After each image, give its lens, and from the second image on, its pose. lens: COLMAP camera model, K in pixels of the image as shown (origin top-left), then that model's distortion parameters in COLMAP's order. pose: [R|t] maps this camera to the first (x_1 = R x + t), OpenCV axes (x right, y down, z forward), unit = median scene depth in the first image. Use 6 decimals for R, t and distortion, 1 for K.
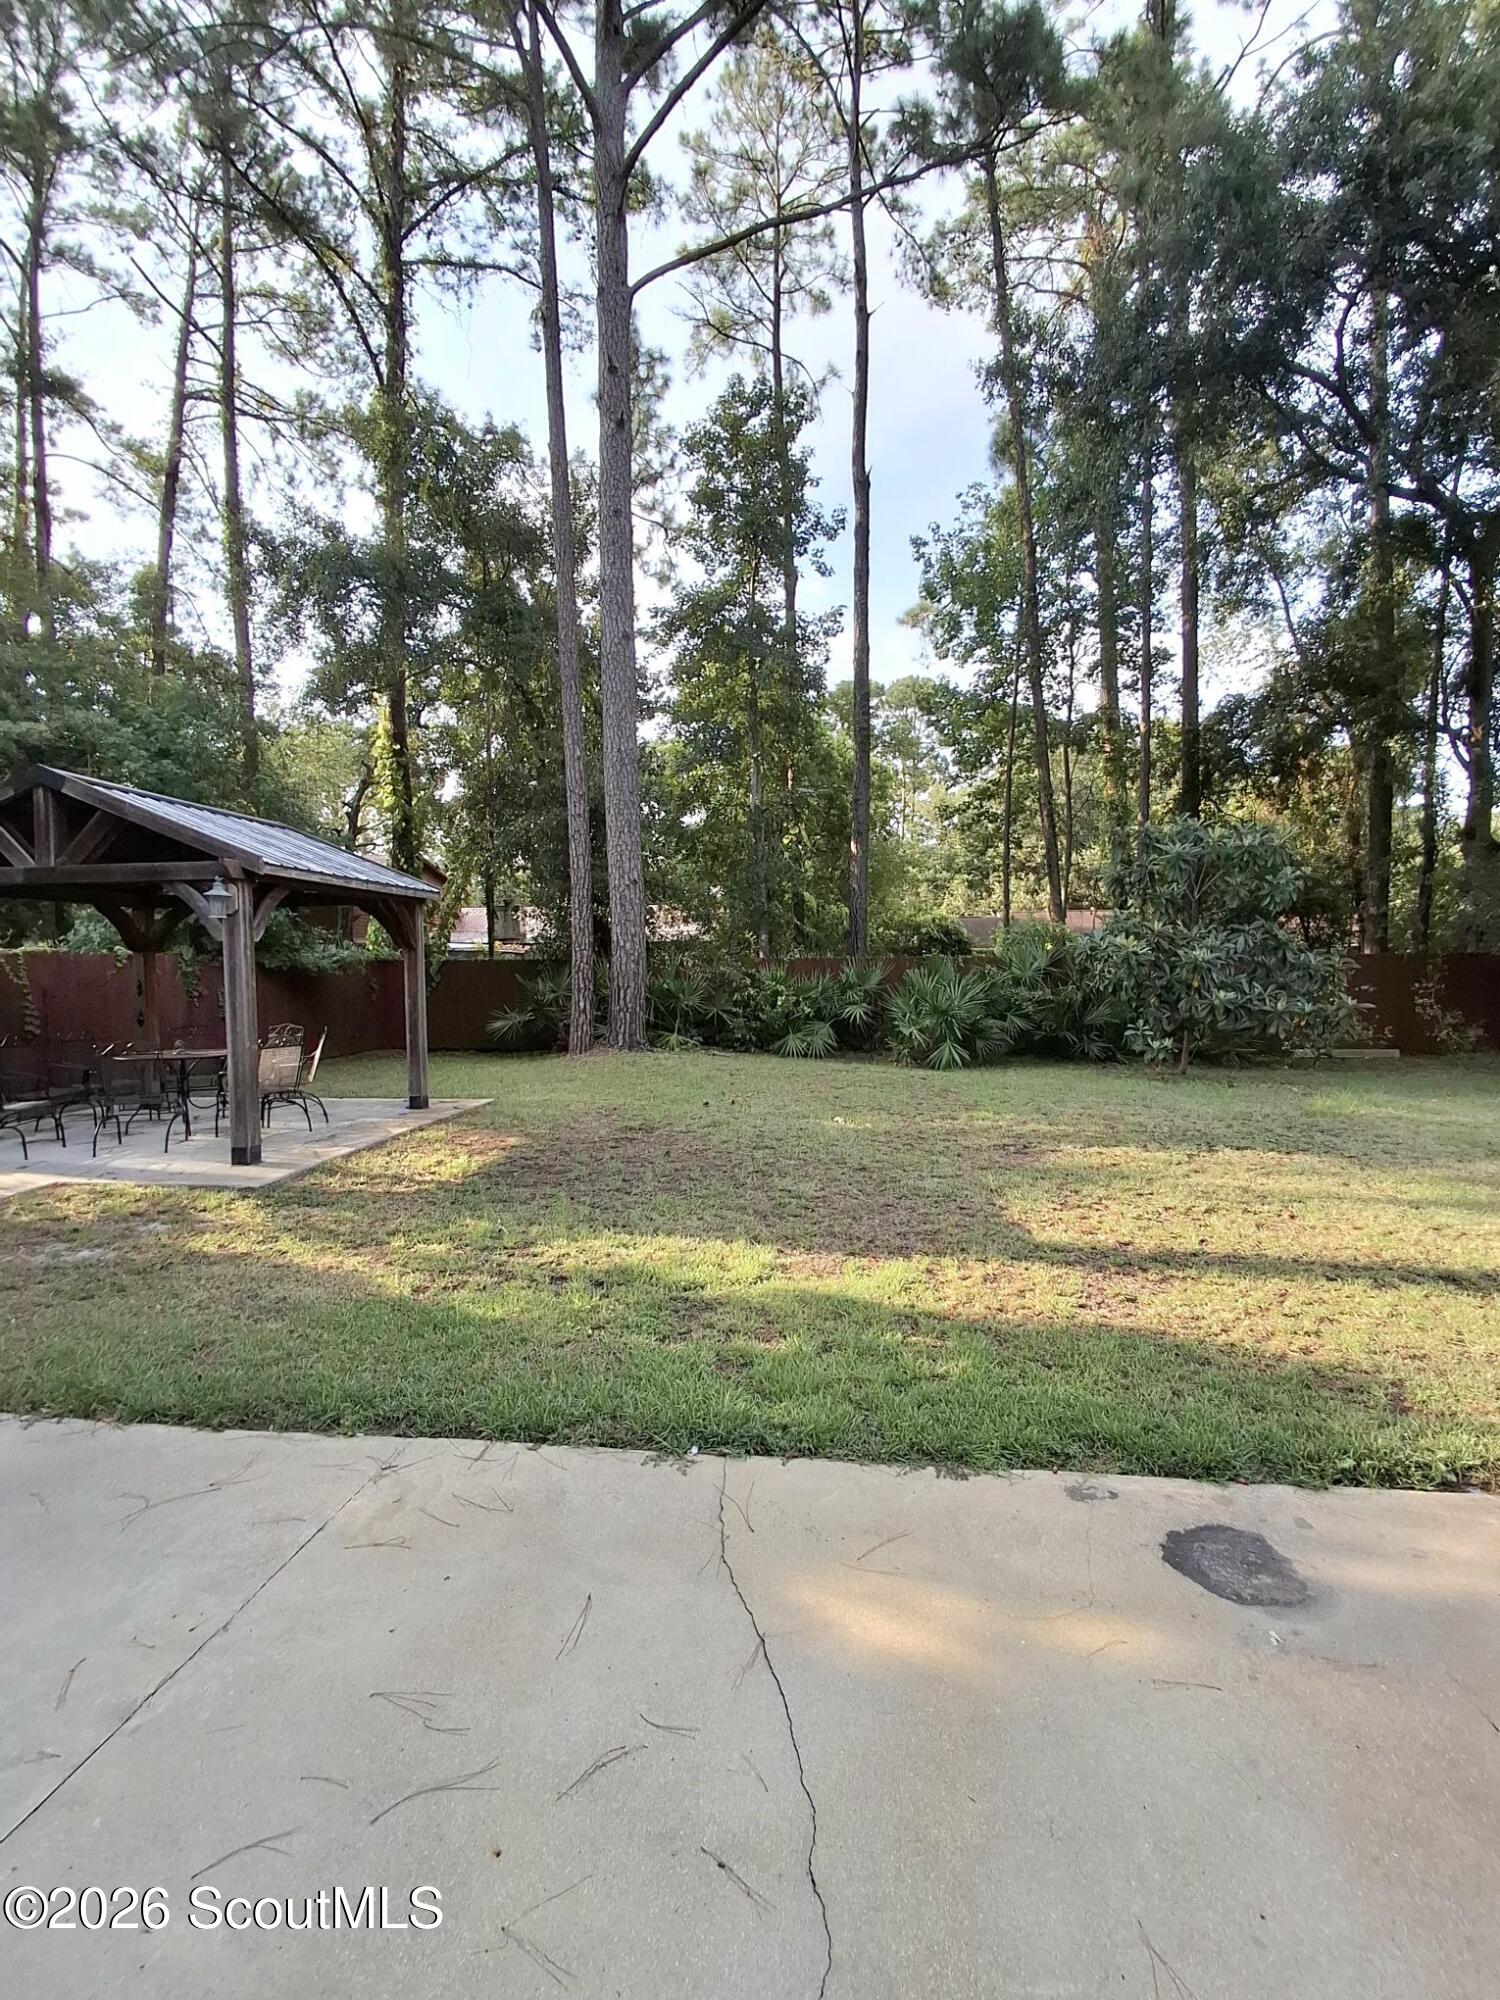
lens RADIAL K [[926.5, 0, 779.5], [0, 926.5, 1006.2], [0, 0, 1]] dist [0.000335, -0.015309]
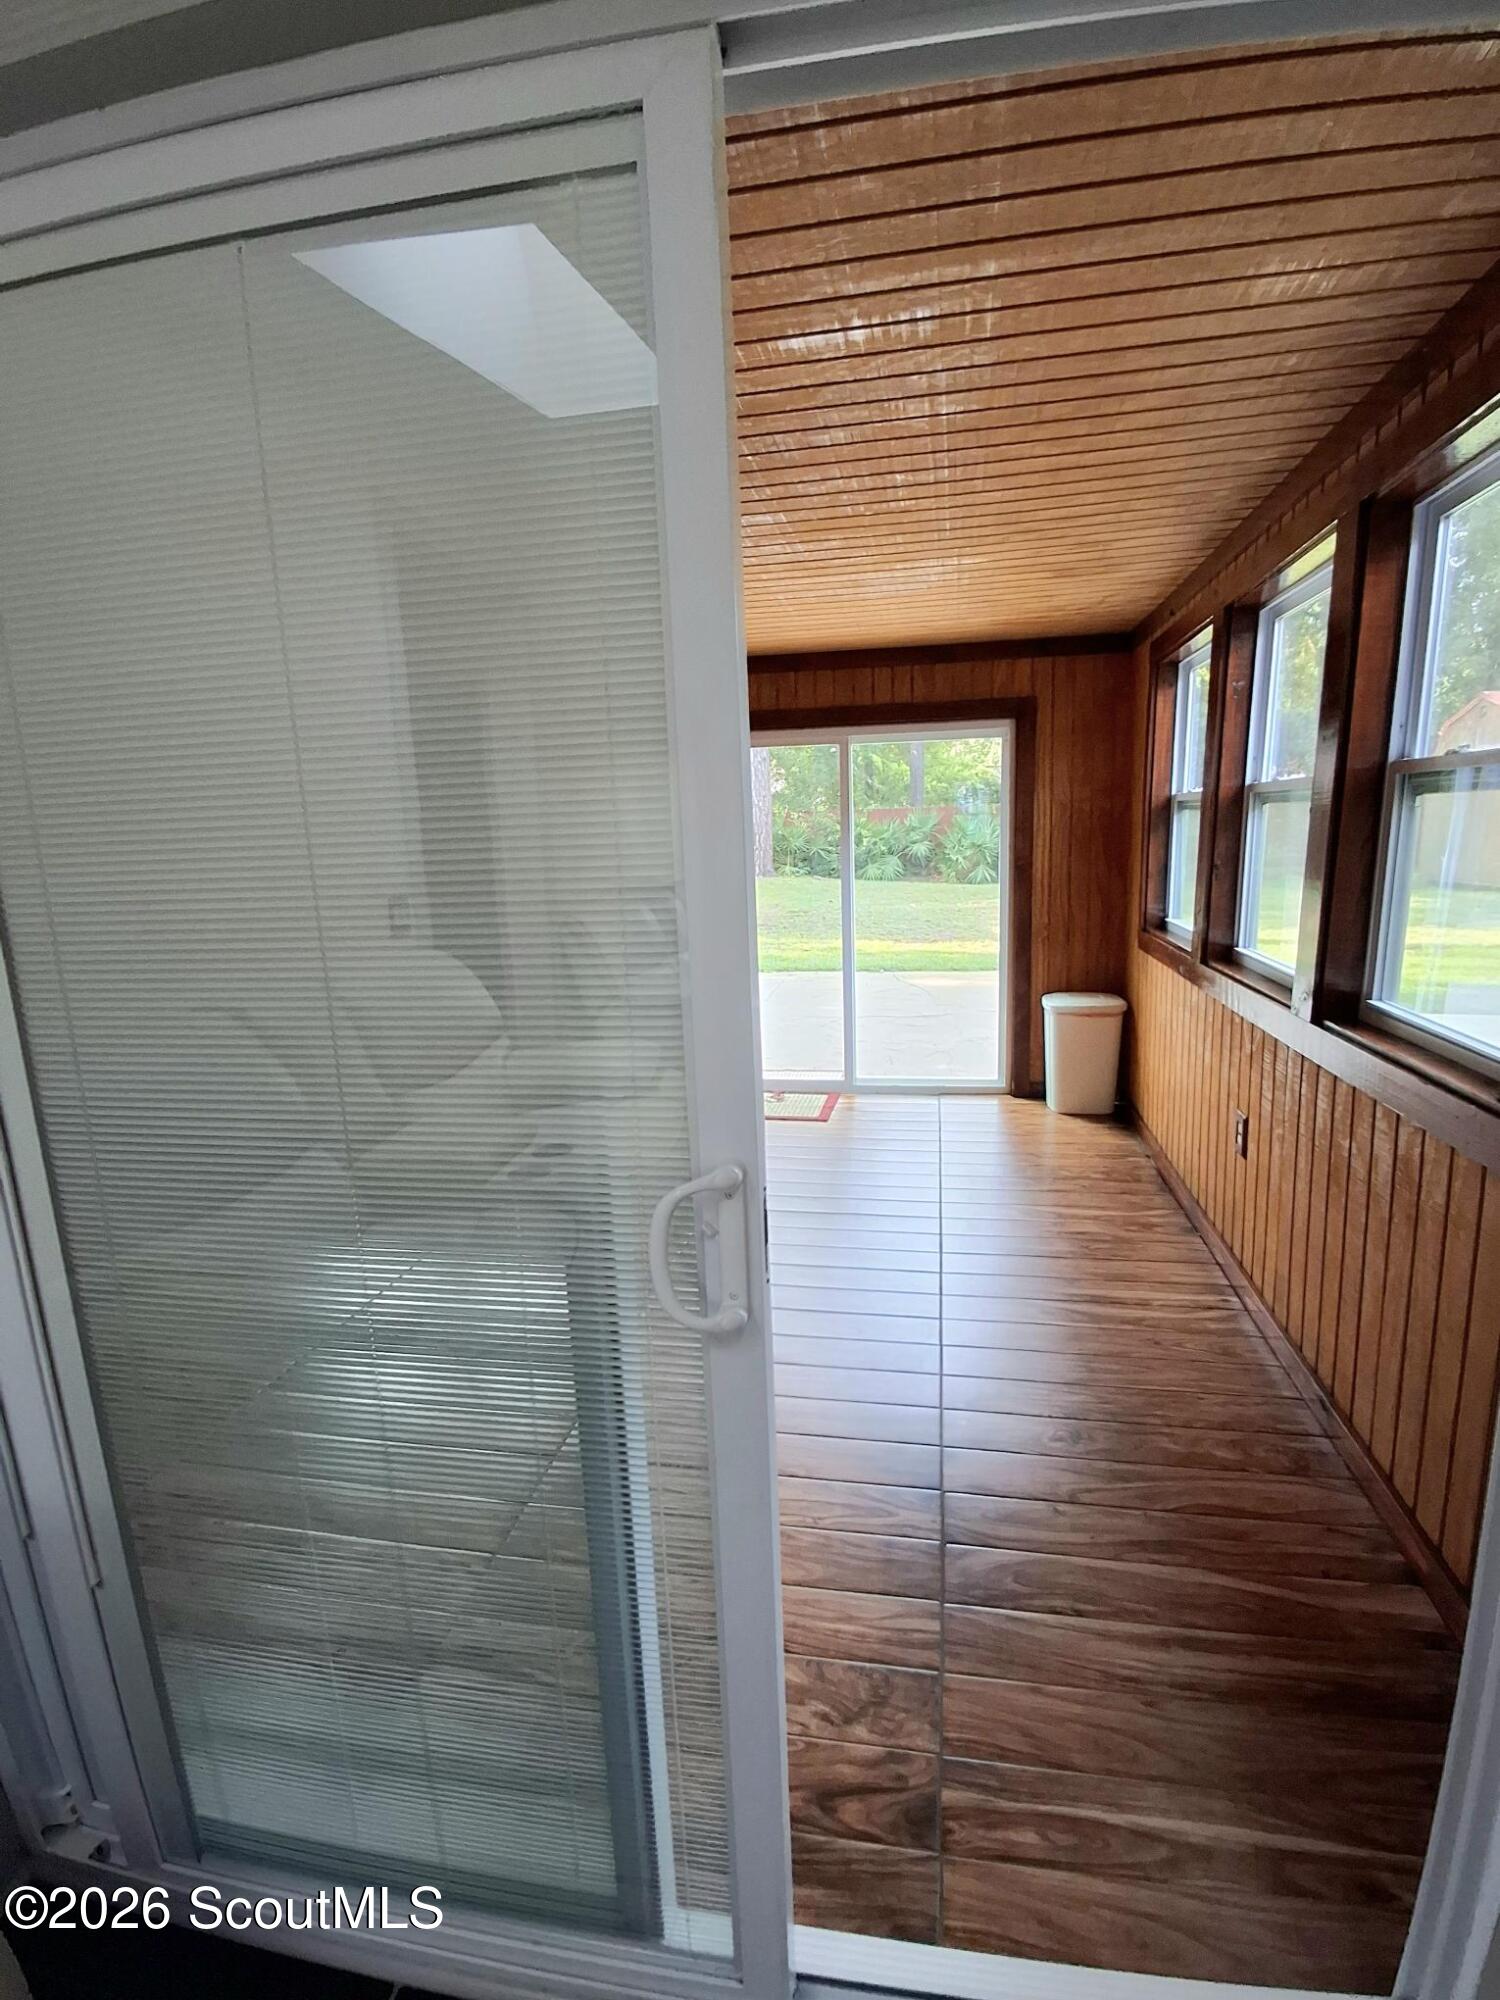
lens RADIAL K [[922.0, 0, 790.2], [0, 922.0, 1000.6], [0, 0, 1]] dist [0.004465, -0.013513]
pose [[0.998929, -0.016475, -0.043238, -0.050372], [0.022970, 0.987755, 0.154315, 0.014458], [0.040166, -0.155143, 0.987075, -0.399135]]
